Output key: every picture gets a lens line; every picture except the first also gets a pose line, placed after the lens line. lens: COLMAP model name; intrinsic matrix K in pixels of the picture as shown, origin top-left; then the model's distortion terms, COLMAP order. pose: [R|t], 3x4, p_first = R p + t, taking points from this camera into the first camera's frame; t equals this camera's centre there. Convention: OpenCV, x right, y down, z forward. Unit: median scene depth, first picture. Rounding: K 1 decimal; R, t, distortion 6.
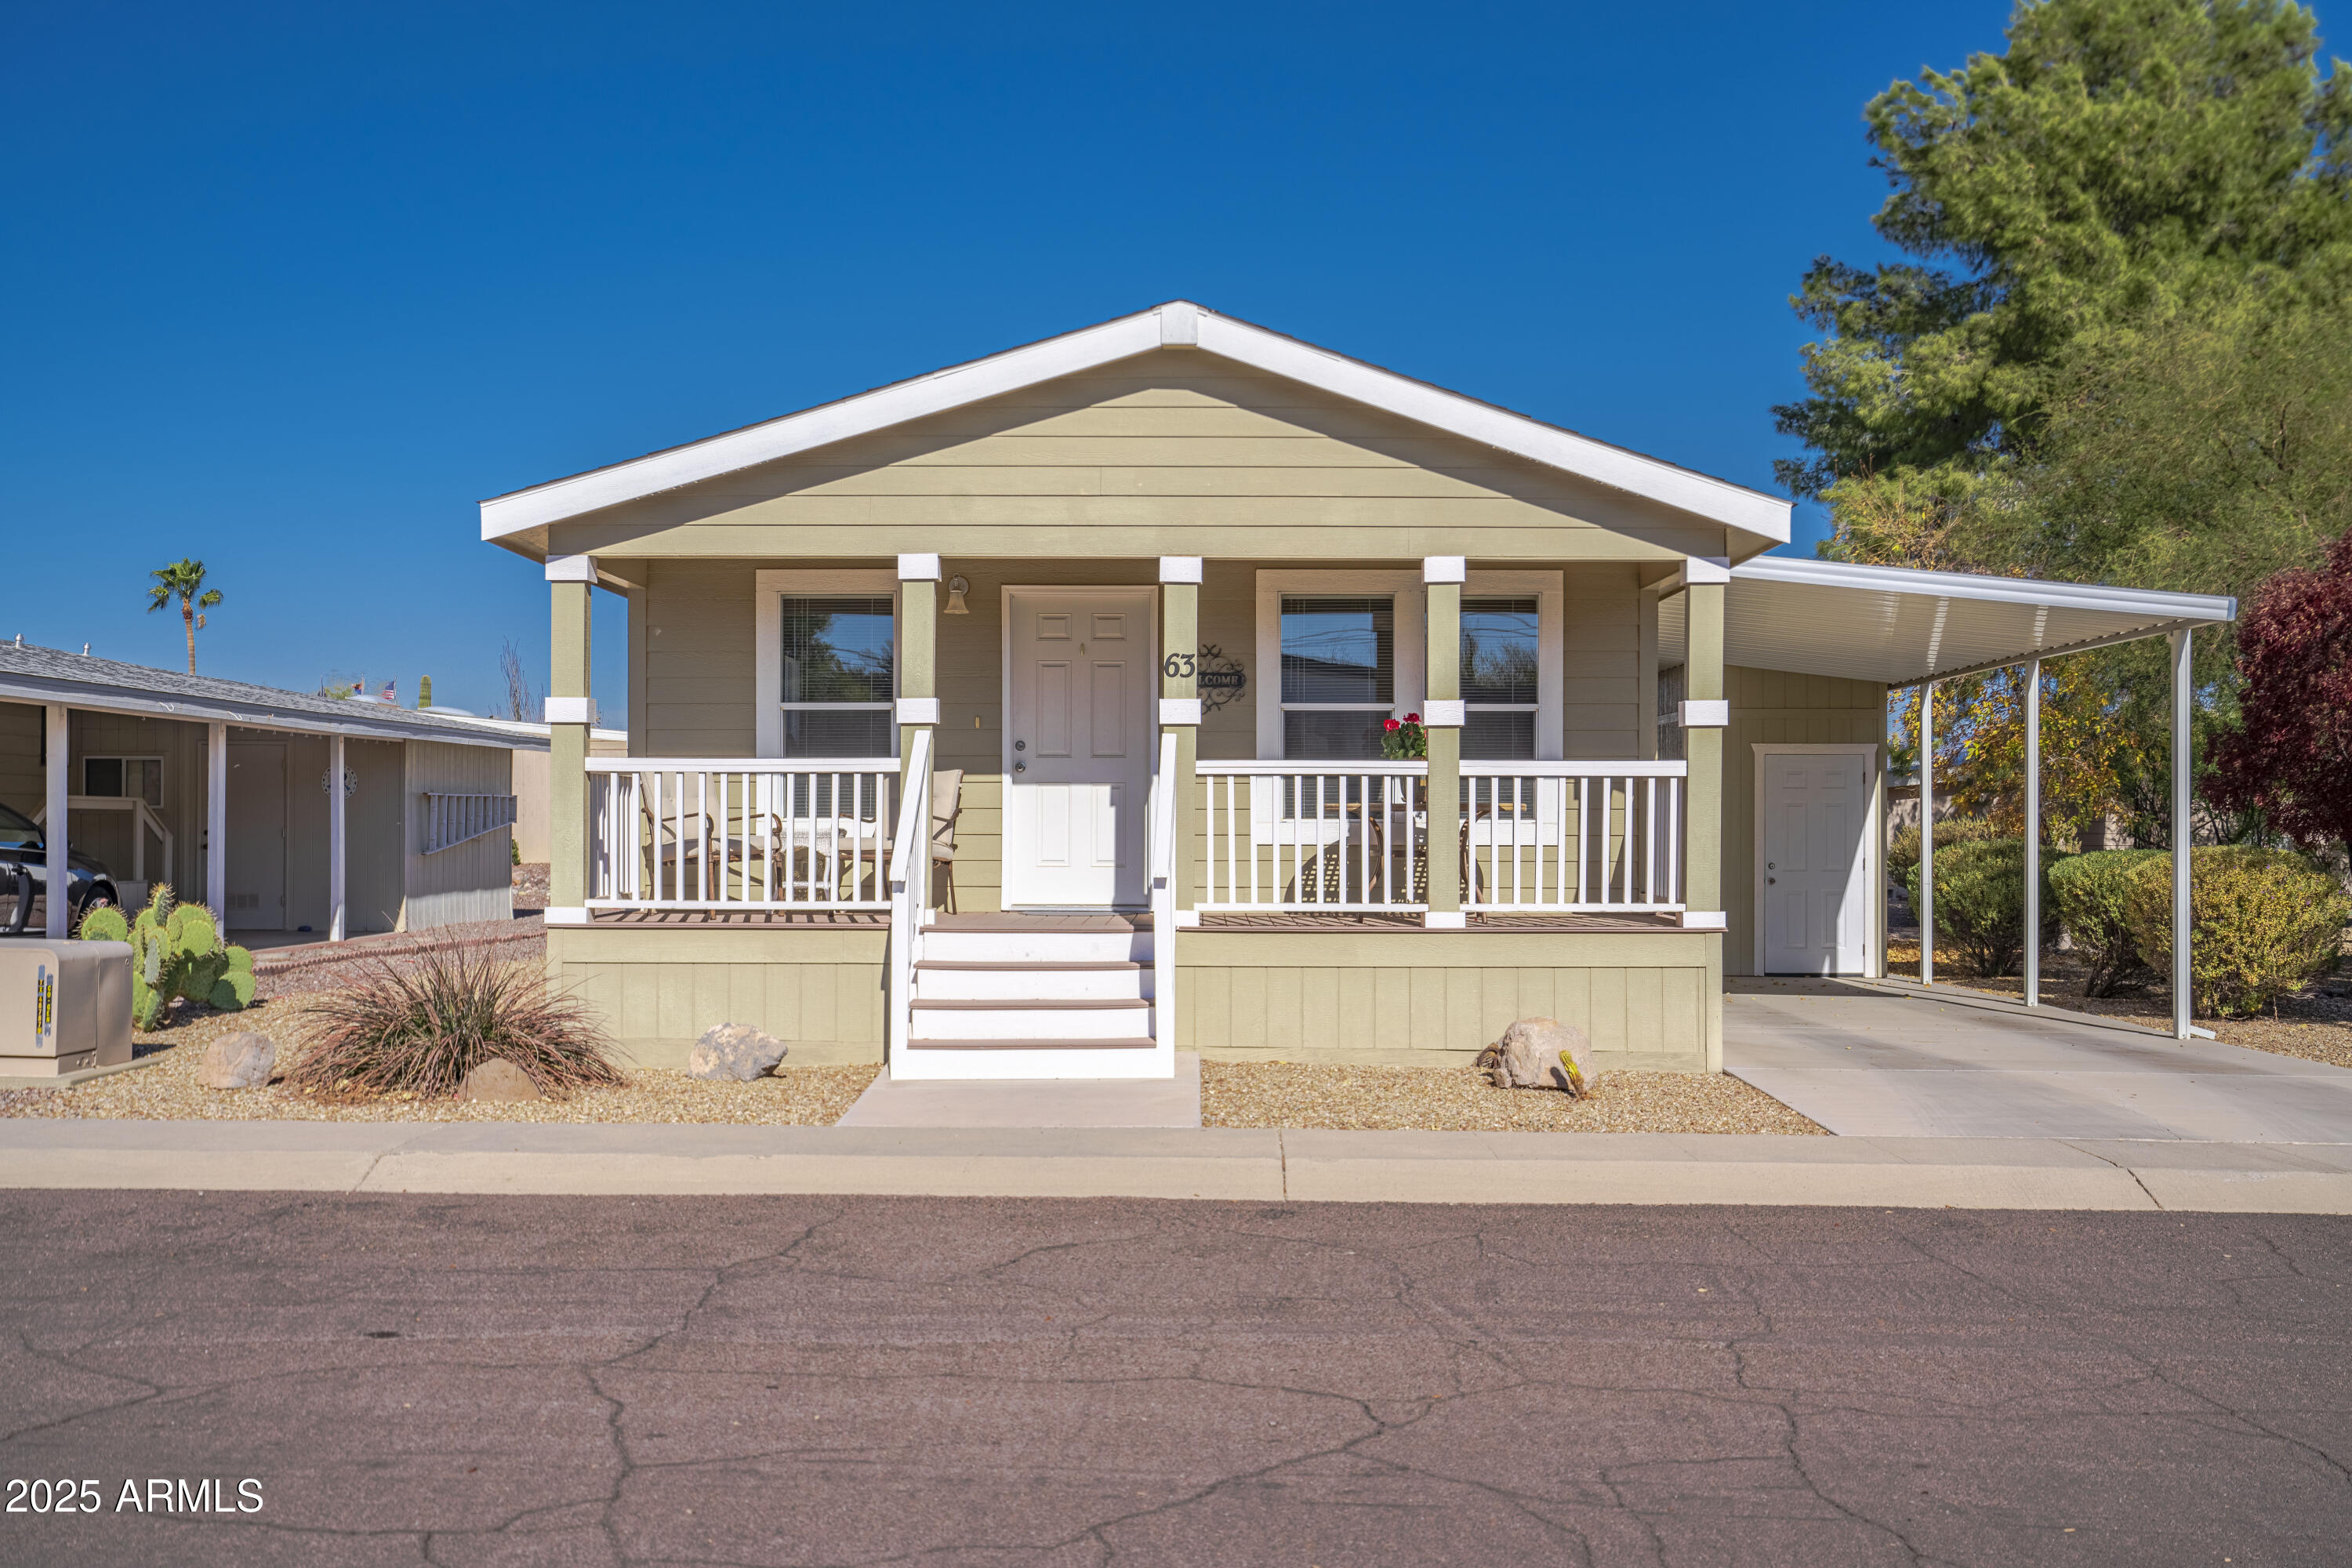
lens RADIAL K [[2358.0, 0, 1168.2], [0, 2358.0, 805.8], [0, 0, 1]] dist [0.003781, 0.000000]
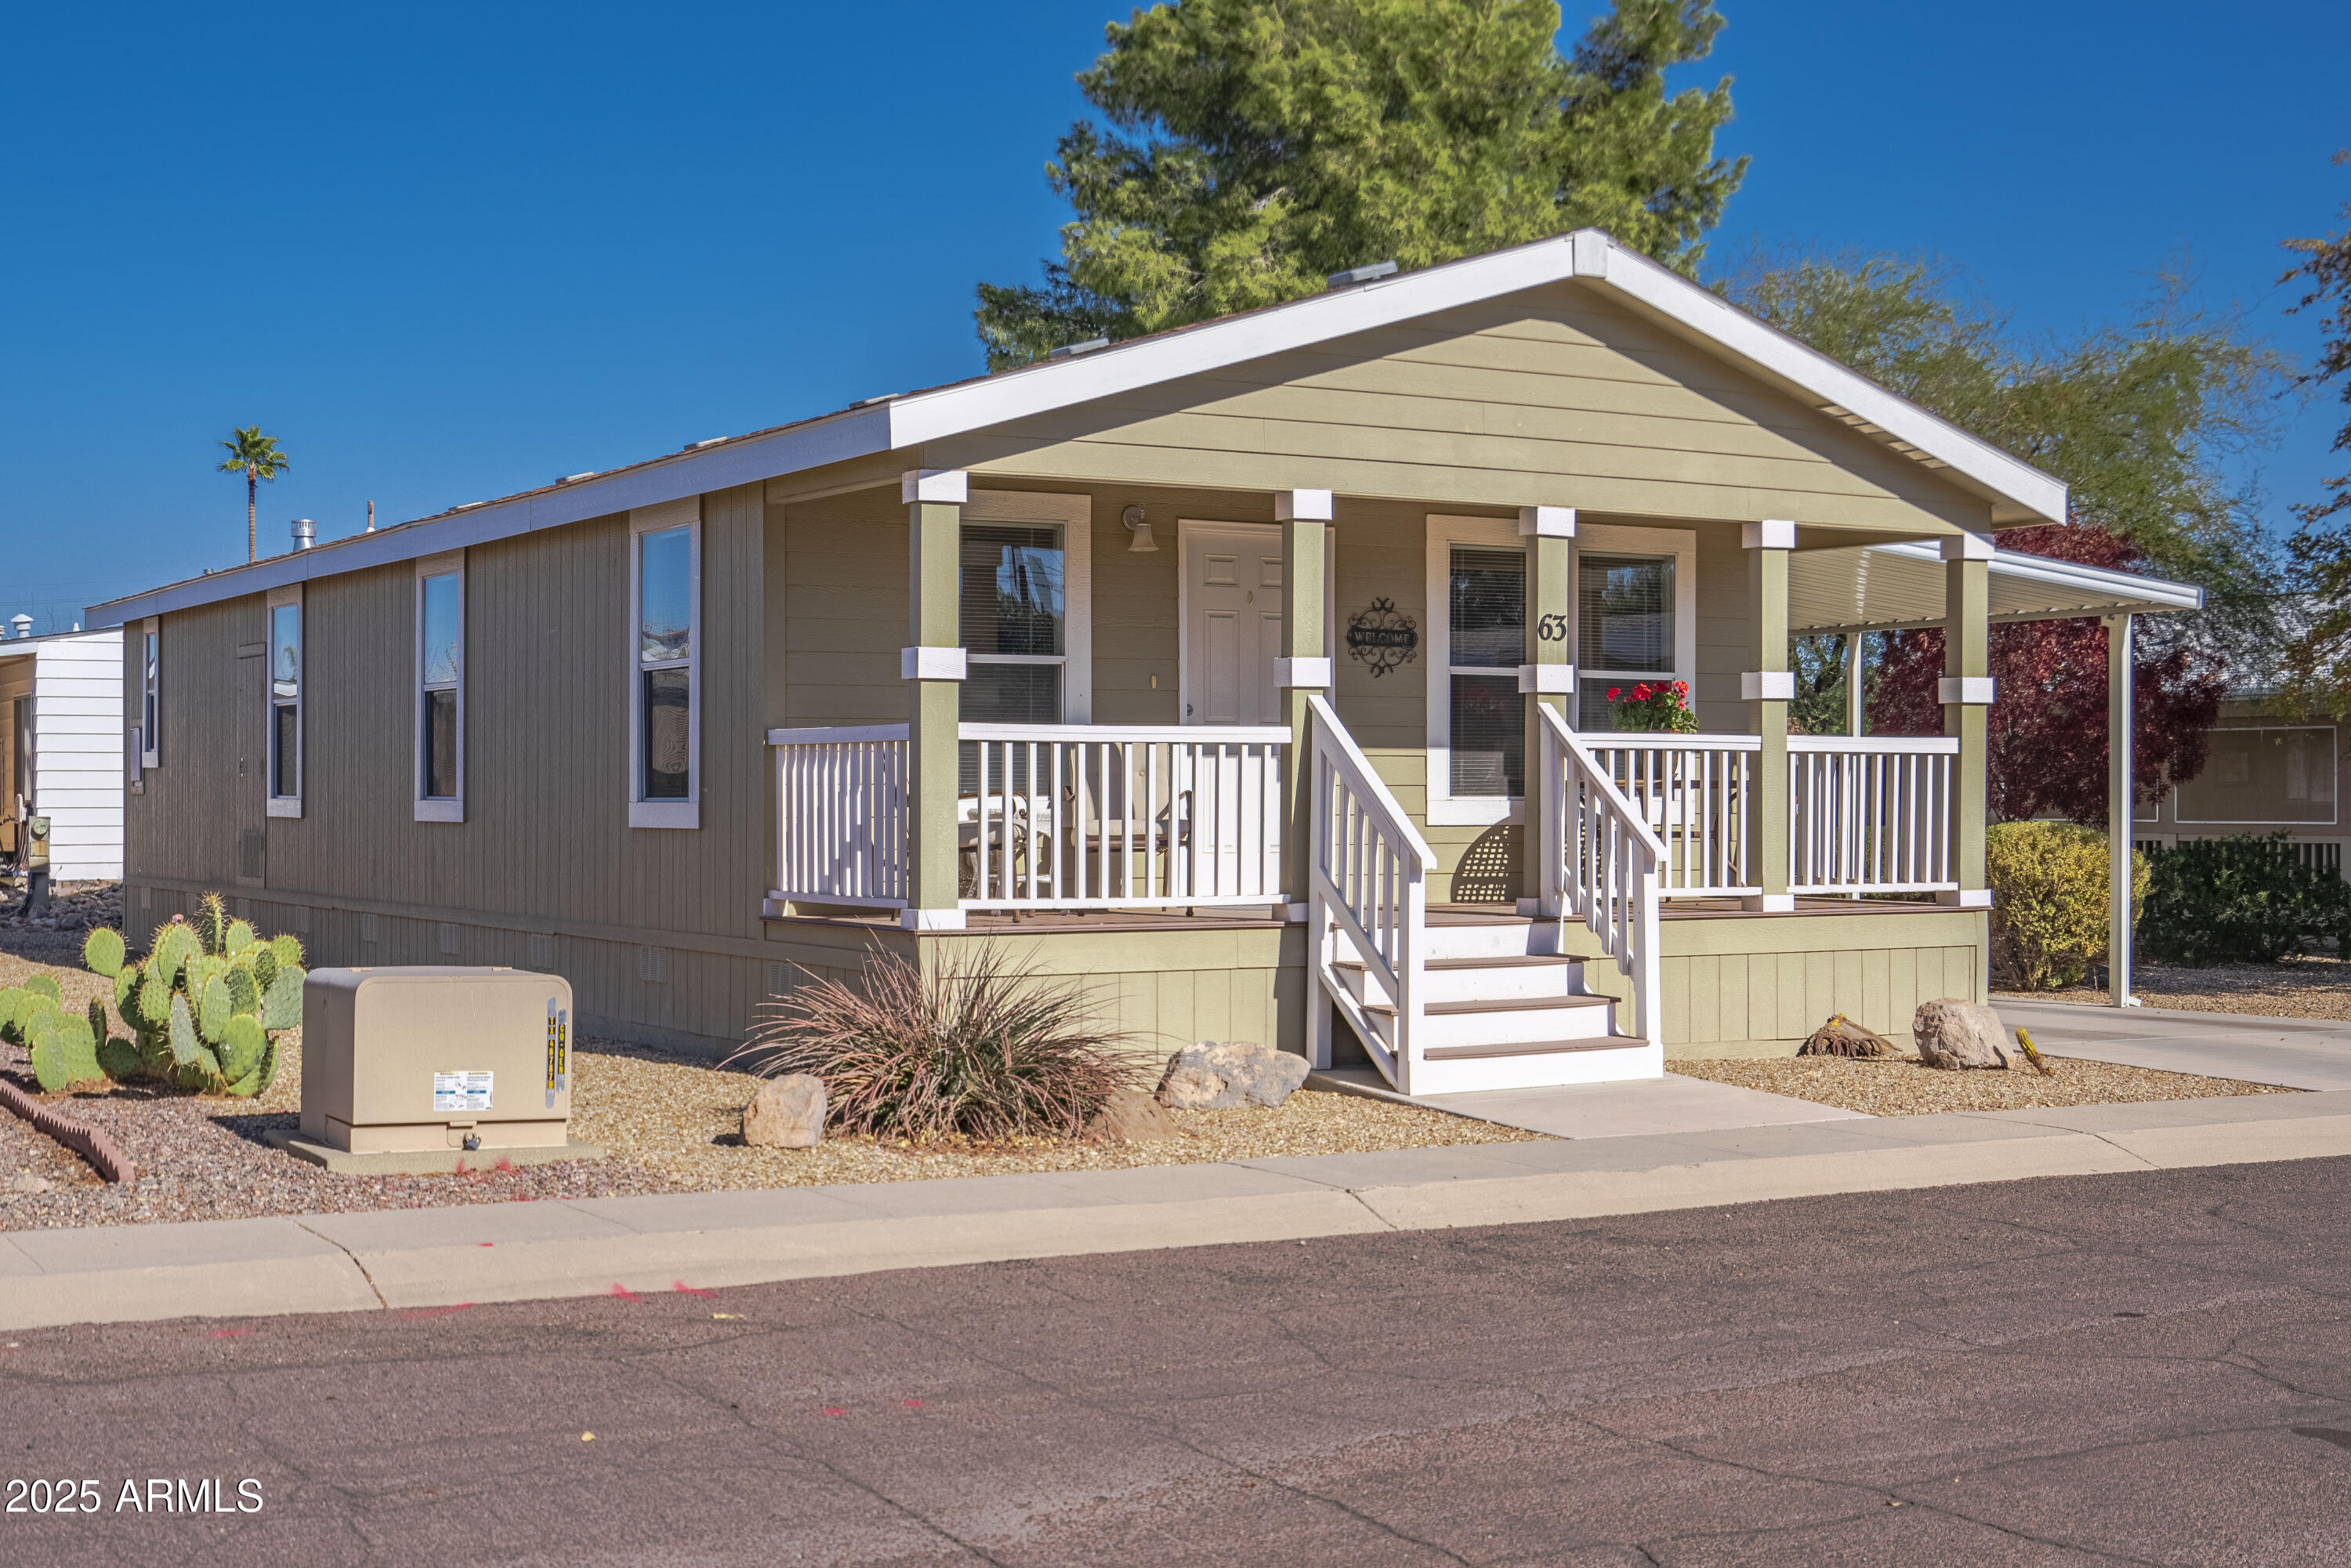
lens RADIAL K [[3228.4, 0, 1176.3], [0, 3228.4, 787.5], [0, 0, 1]] dist [-0.066538, 0.000000]
pose [[0.847053, -0.000416, 0.531509, -0.768997], [-0.002209, 0.999988, 0.004304, -0.003312], [-0.531504, -0.004820, 0.847042, 0.030562]]
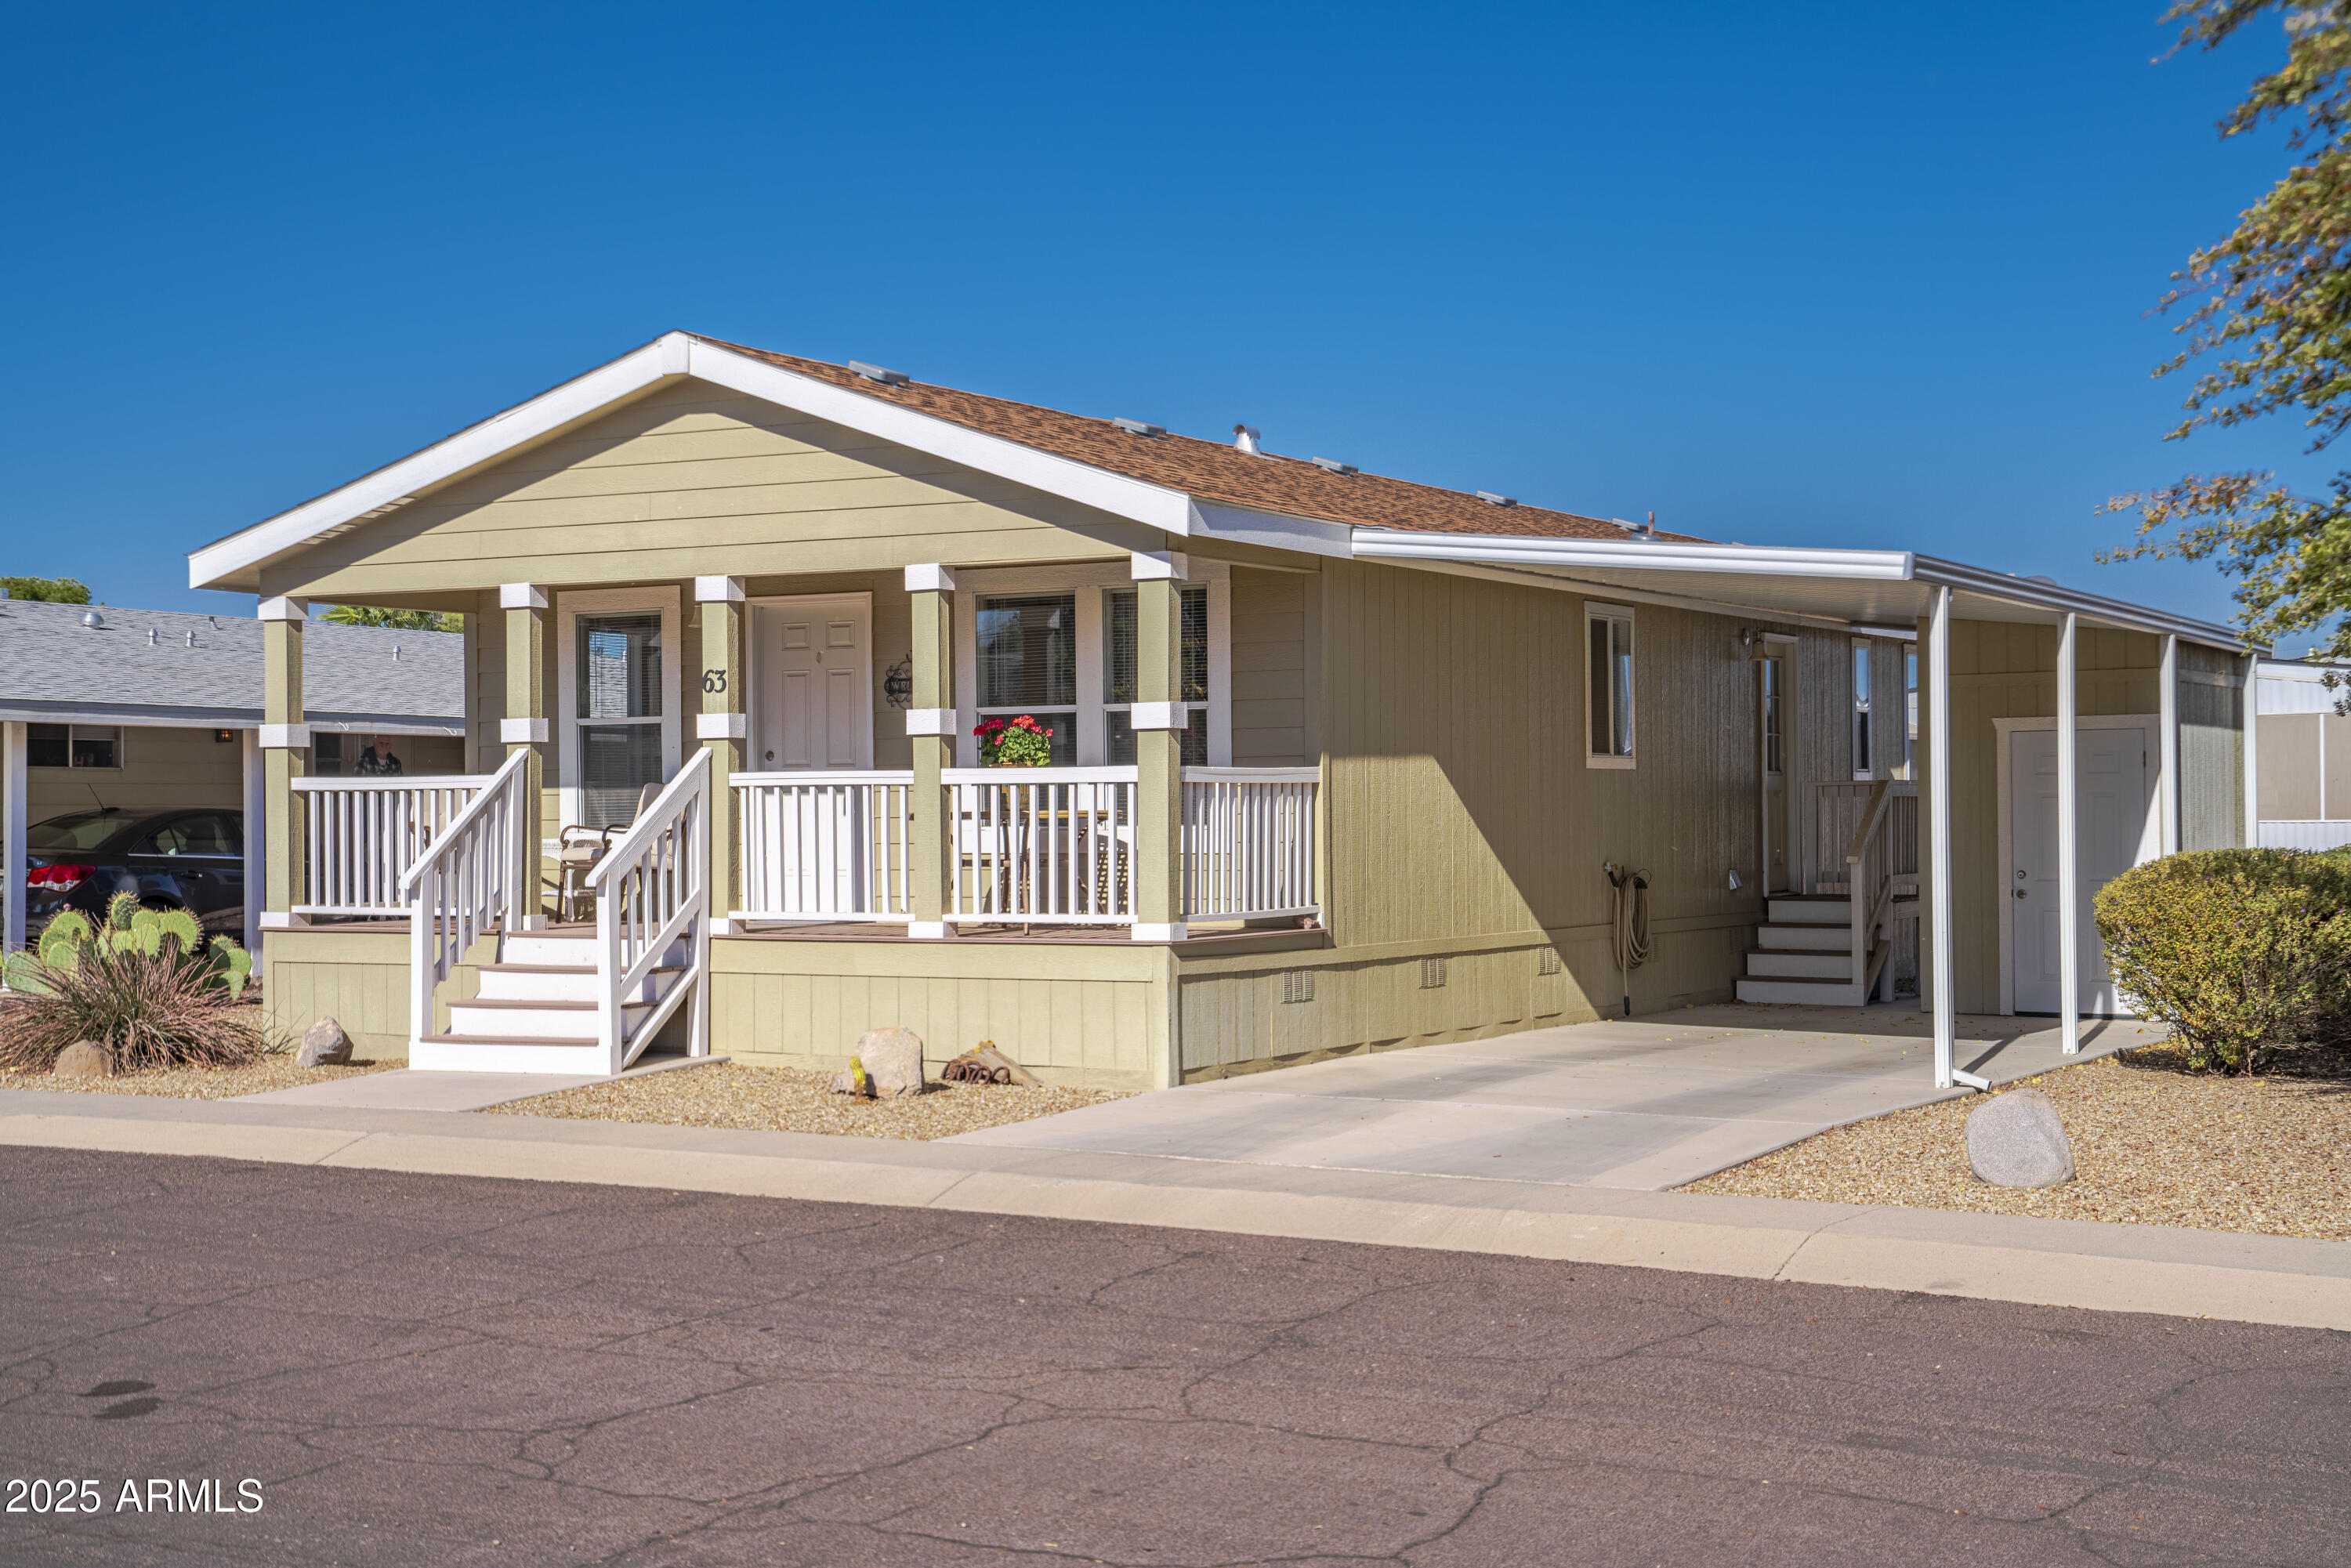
lens RADIAL K [[3176.6, 0, 1182.3], [0, 3176.6, 795.2], [0, 0, 1]] dist [0.112910, 0.000000]
pose [[0.877276, -0.012016, -0.479837, 0.847033], [0.011964, 0.999923, -0.003165, -0.002728], [0.479838, -0.002964, 0.877352, -0.122958]]
